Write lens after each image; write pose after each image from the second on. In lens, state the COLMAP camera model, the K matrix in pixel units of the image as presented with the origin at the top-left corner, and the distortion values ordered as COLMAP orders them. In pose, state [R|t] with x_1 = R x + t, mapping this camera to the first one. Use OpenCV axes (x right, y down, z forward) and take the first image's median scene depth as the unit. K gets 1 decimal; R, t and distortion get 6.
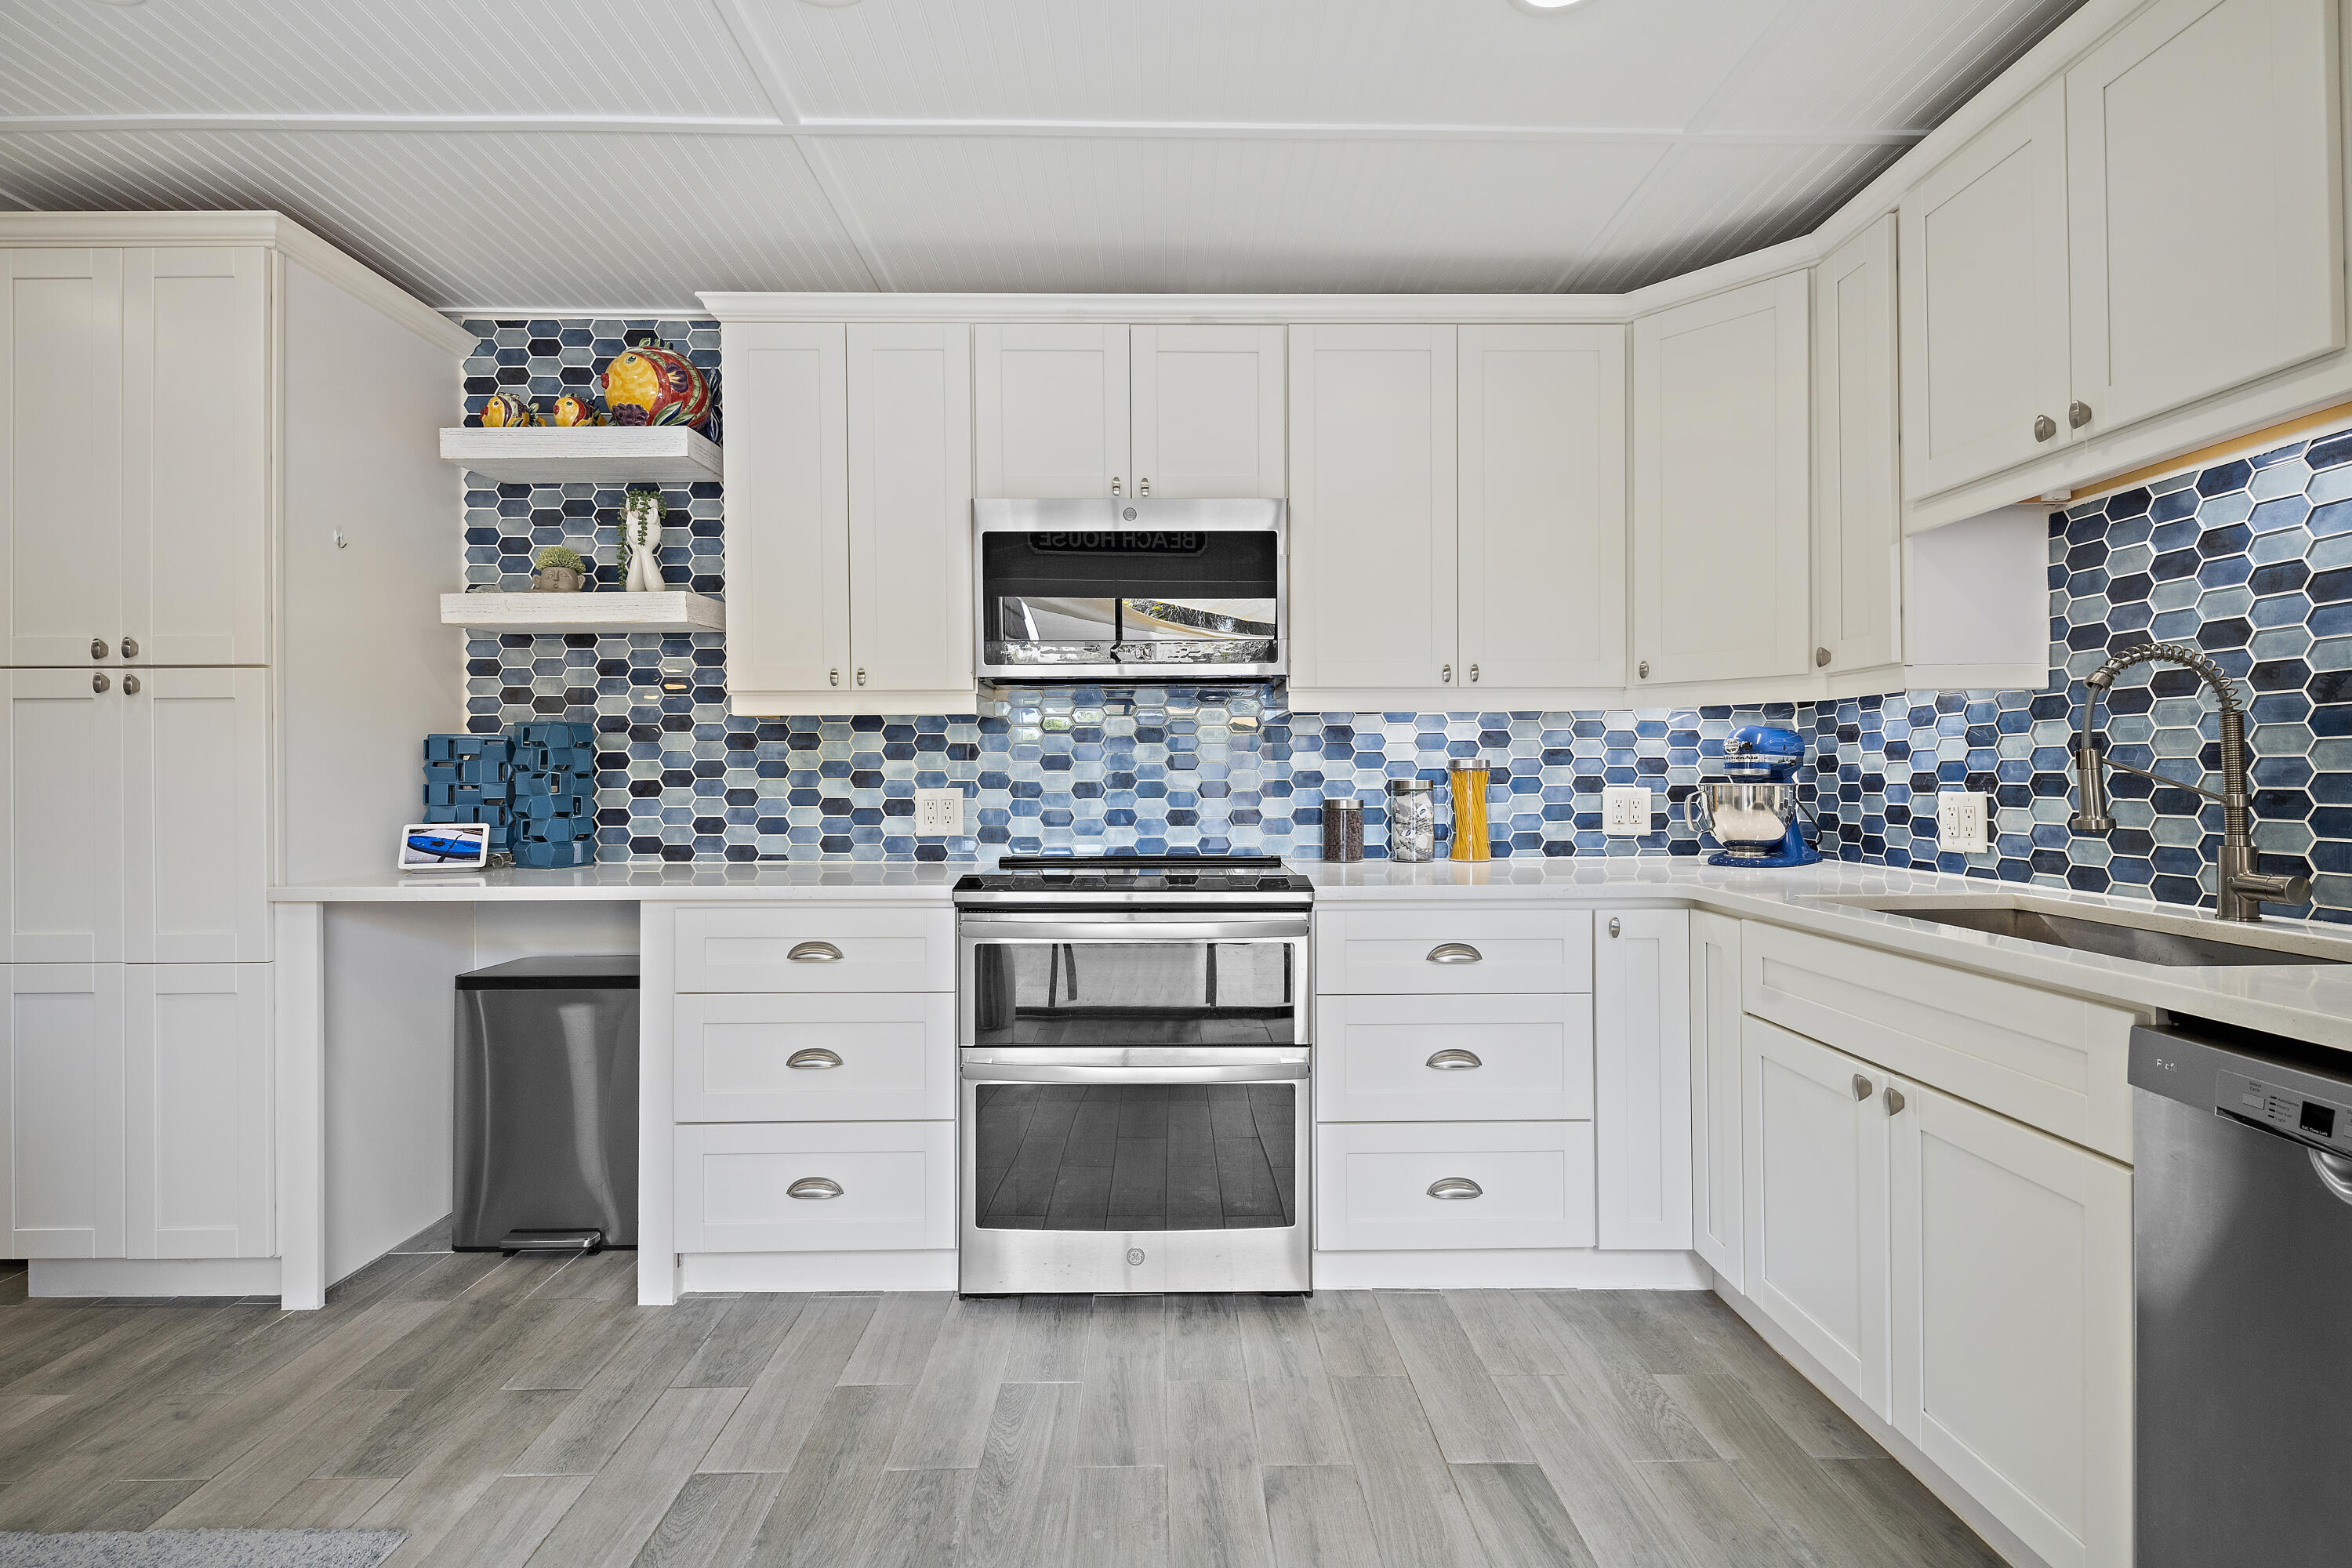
lens RADIAL K [[1059.0, 0, 1178.4], [0, 1059.0, 772.8], [0, 0, 1]] dist [0.003213, 0.000372]
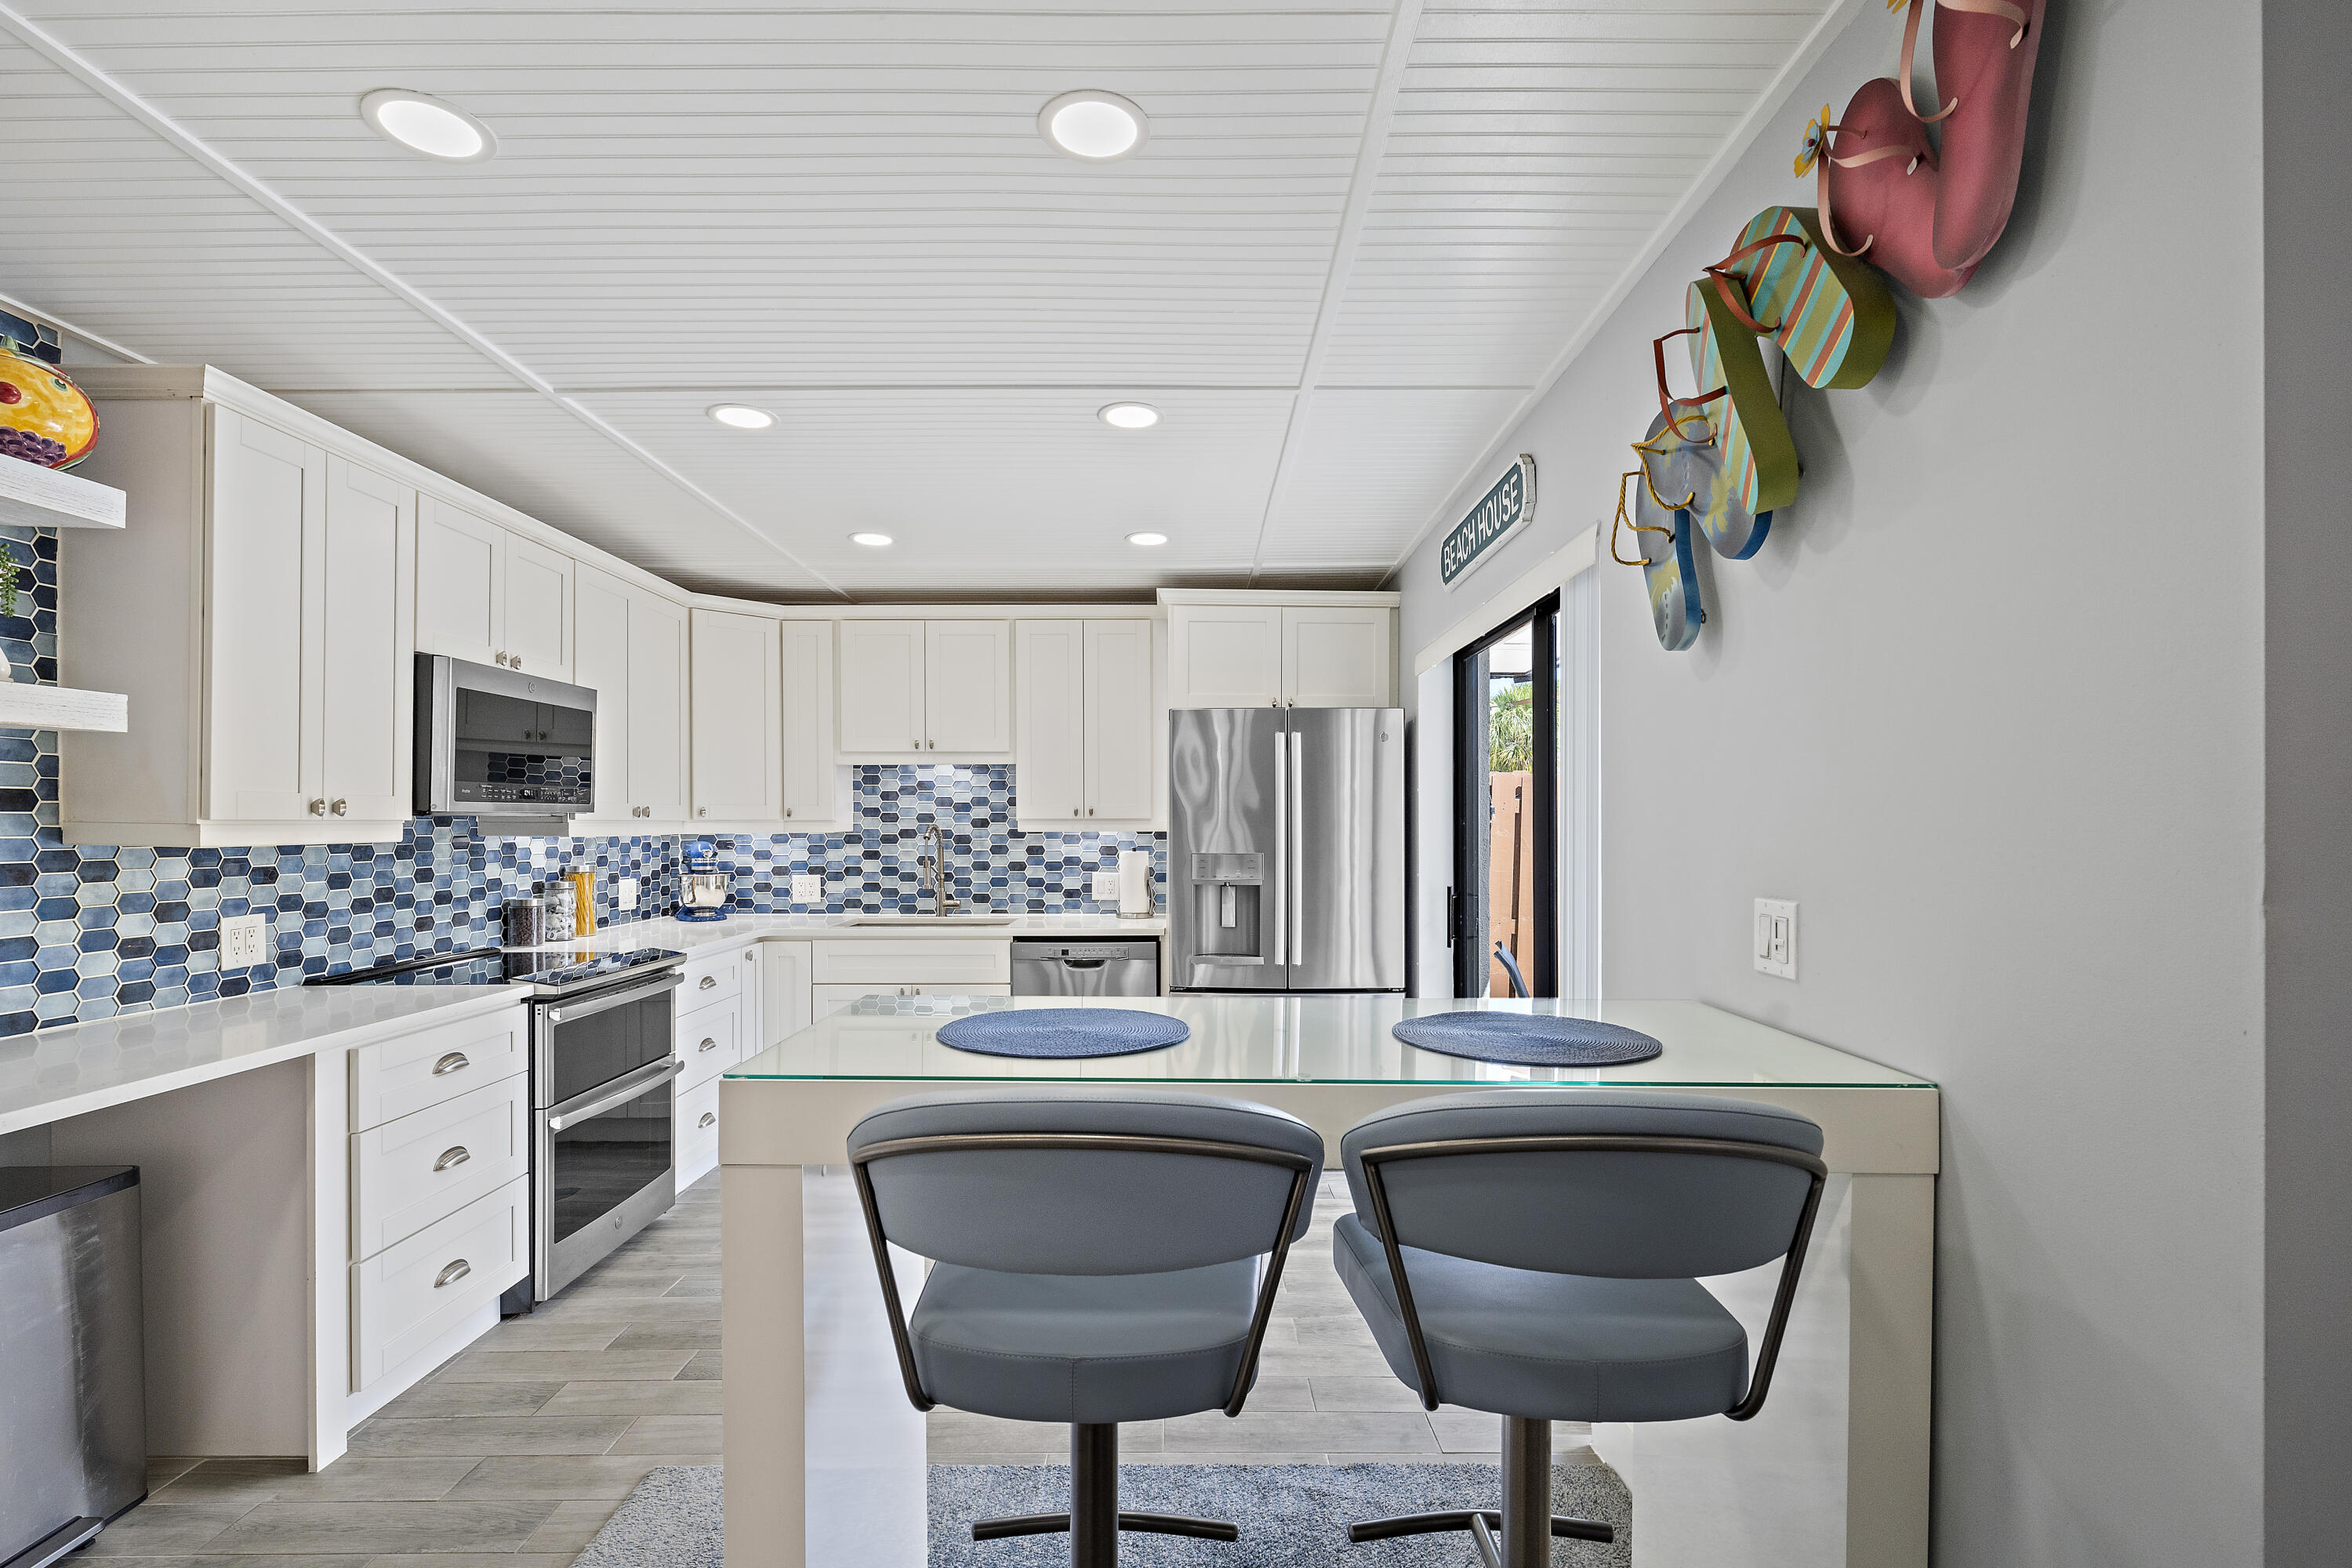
lens RADIAL K [[1082.0, 0, 1175.9], [0, 1082.0, 803.6], [0, 0, 1]] dist [-0.000304, 0.000738]
pose [[0.018332, 0.021690, 0.999597, -1.376181], [-0.002576, 0.999762, -0.021646, -0.077308], [-0.999829, -0.002178, 0.018384, 0.192042]]
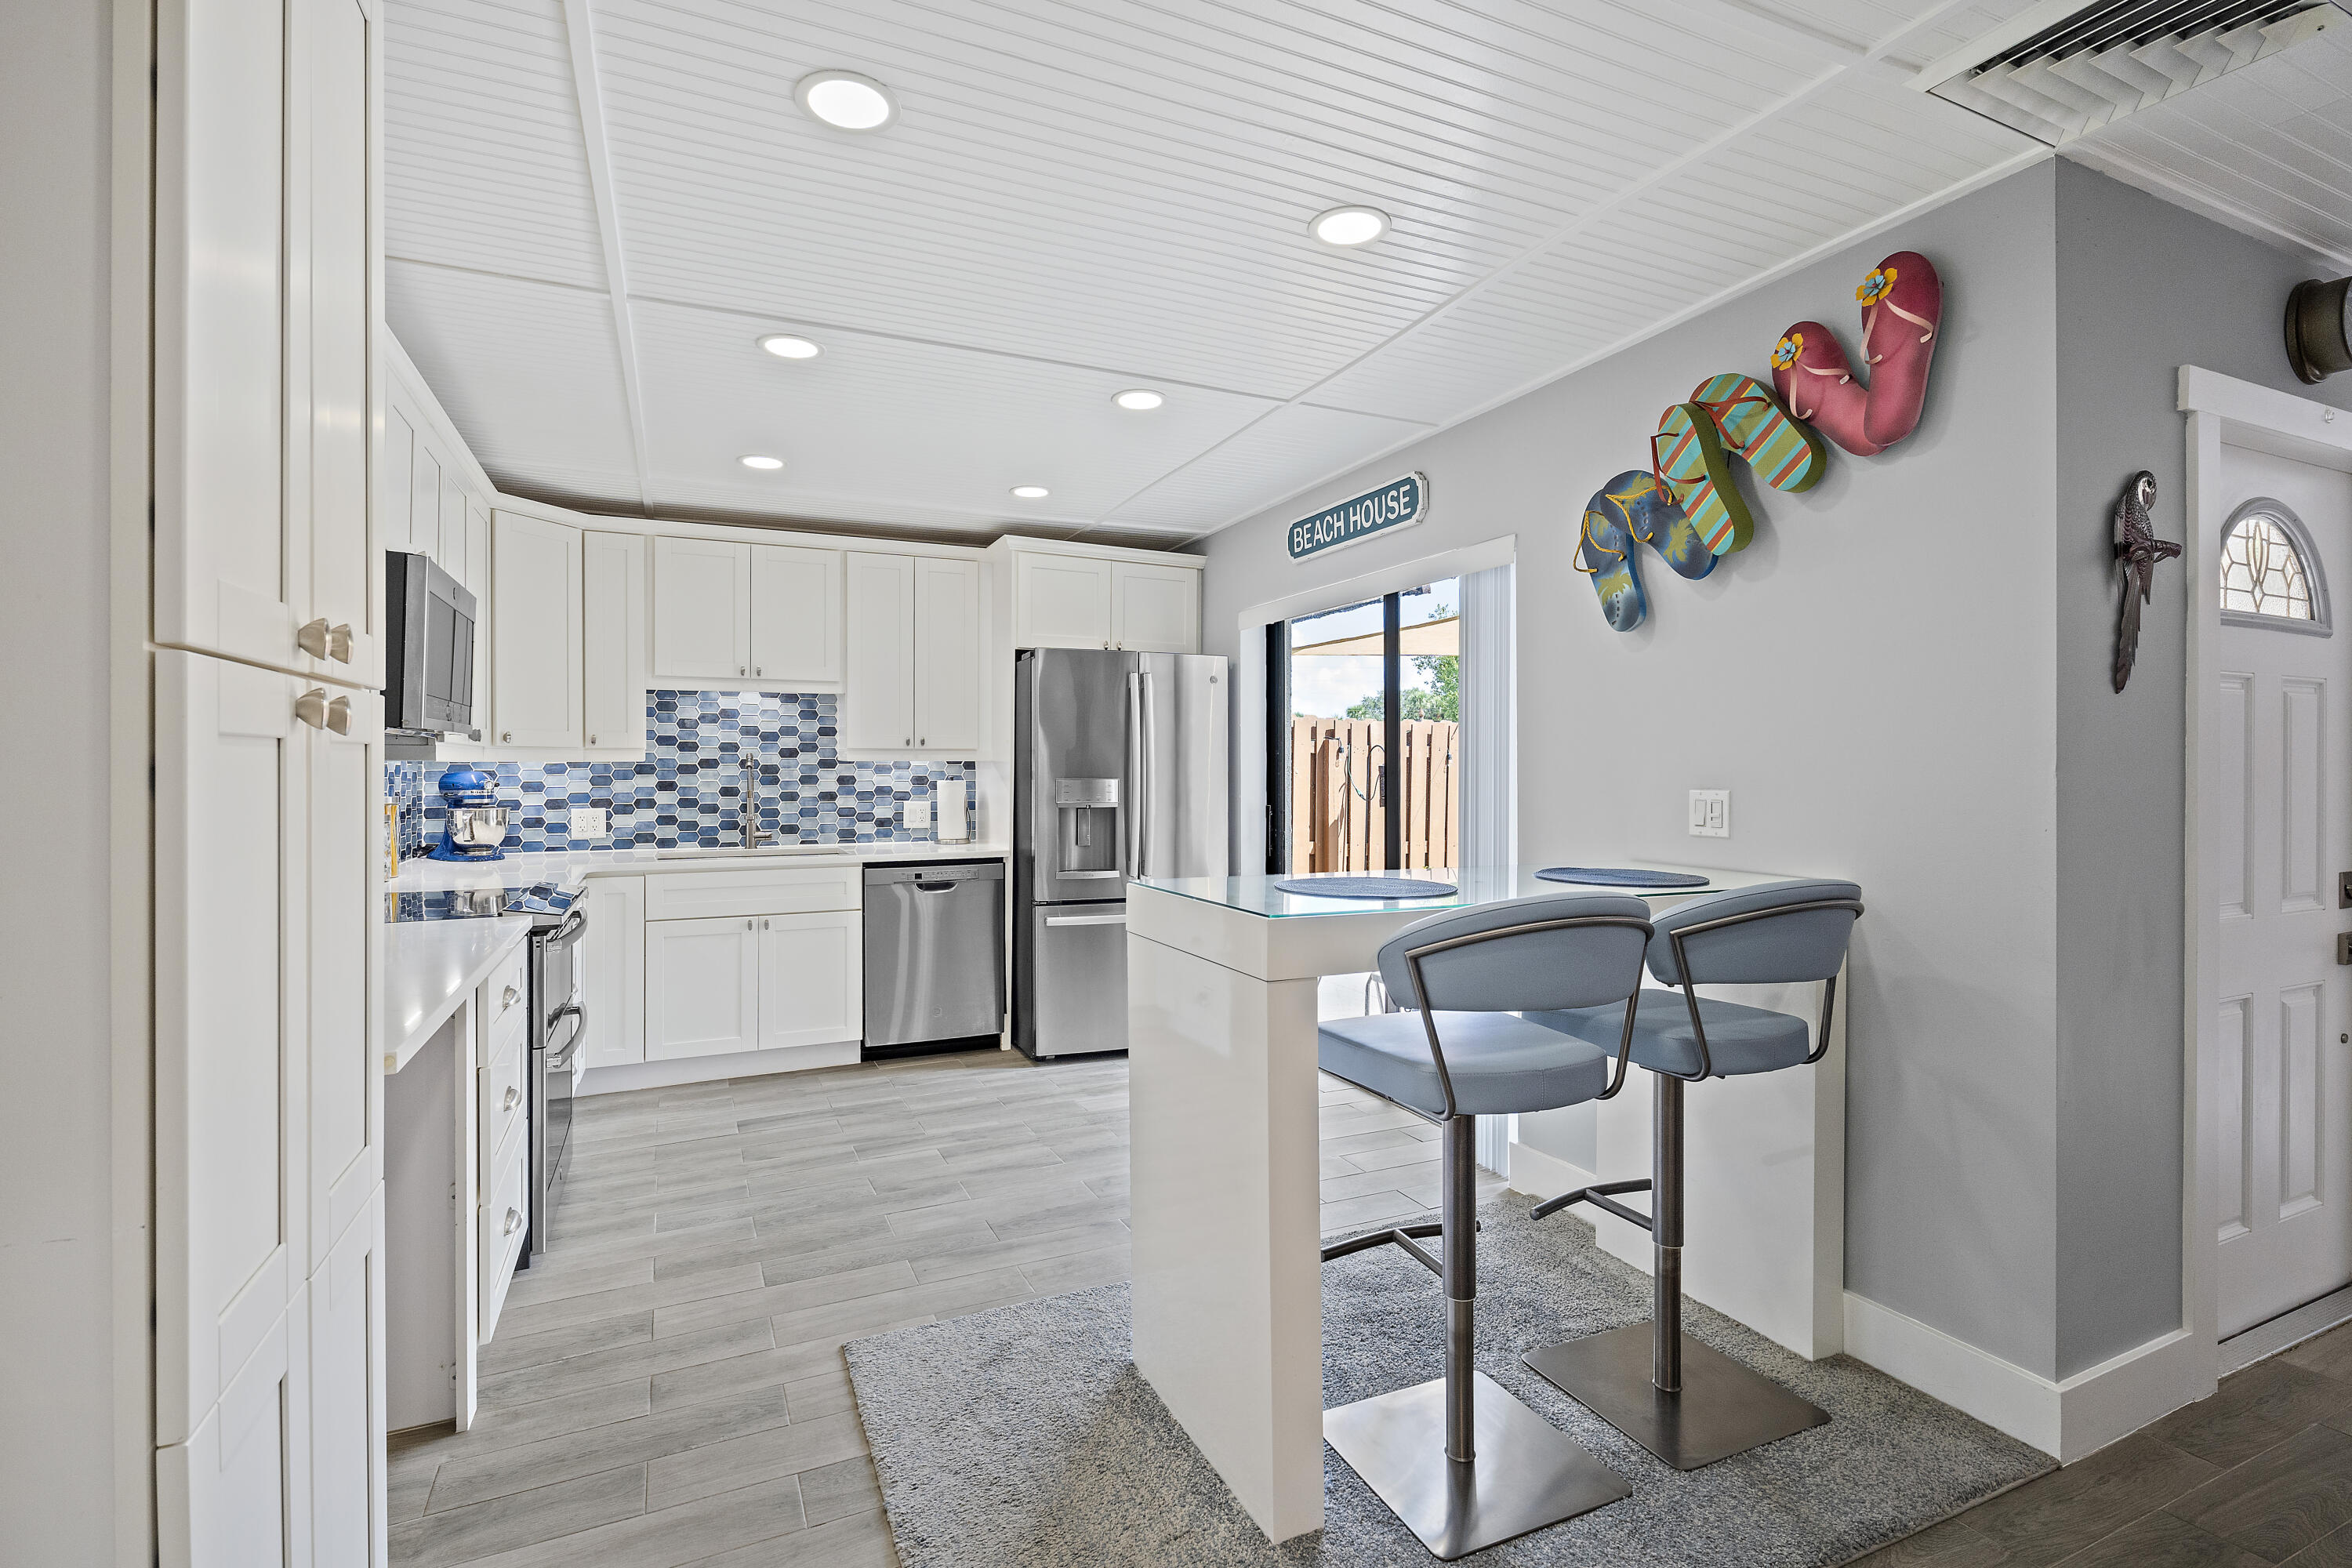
lens RADIAL K [[1089.5, 0, 1178.1], [0, 1089.5, 743.4], [0, 0, 1]] dist [0.001341, 0.000089]
pose [[-0.405403, 0.021943, 0.913874, -1.488172], [-0.001854, 0.999690, -0.024826, -0.052045], [-0.914136, -0.011759, -0.405237, 0.770754]]
